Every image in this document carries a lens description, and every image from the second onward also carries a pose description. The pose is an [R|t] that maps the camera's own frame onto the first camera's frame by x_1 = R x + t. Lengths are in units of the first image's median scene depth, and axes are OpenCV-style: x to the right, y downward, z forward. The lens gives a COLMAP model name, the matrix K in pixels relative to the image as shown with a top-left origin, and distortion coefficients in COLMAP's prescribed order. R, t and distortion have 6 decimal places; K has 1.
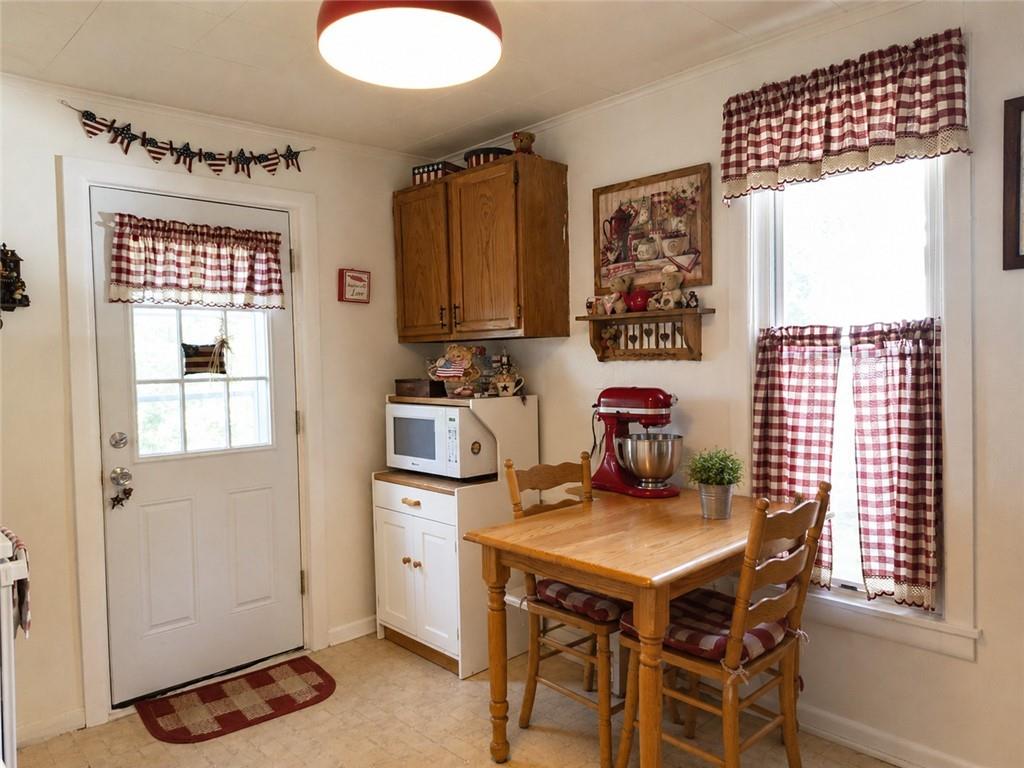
lens RADIAL K [[719.7, 0, 512.0], [0, 719.7, 384.0], [0, 0, 1]] dist [0.048362, -0.004138]
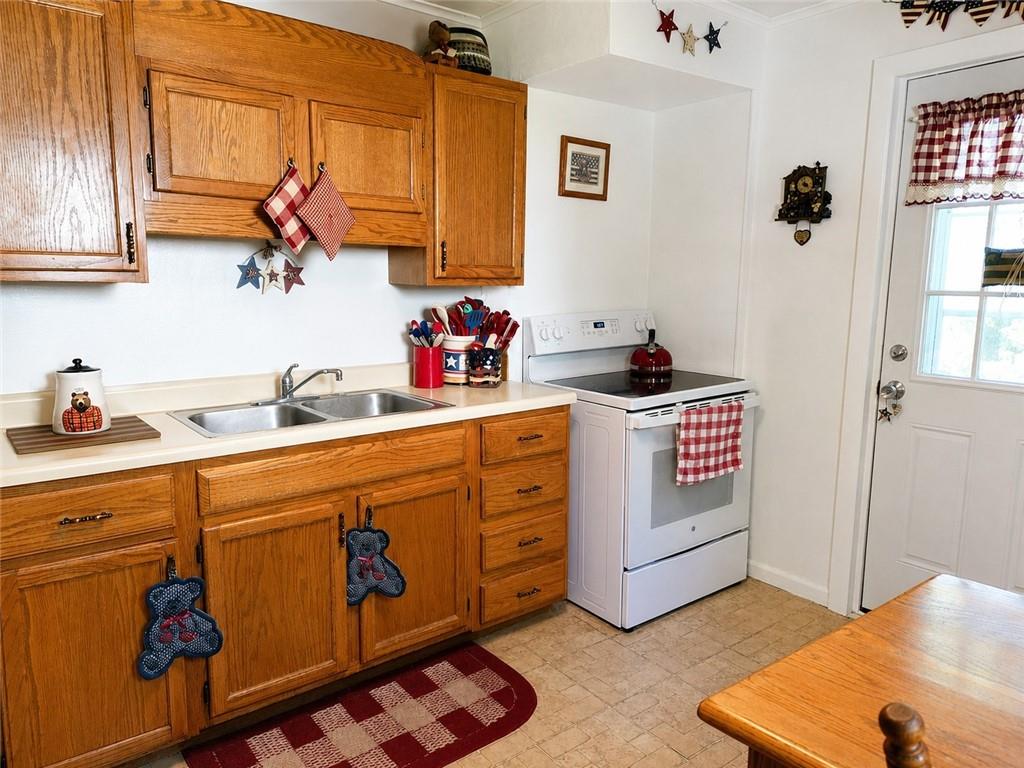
lens RADIAL K [[719.7, 0, 512.0], [0, 719.7, 384.0], [0, 0, 1]] dist [0.048362, -0.004138]
pose [[-0.069860, 0.166329, -0.983593, 0.446032], [-0.049462, 0.984211, 0.169946, -0.020277], [0.996330, 0.060523, -0.060530, 0.554002]]
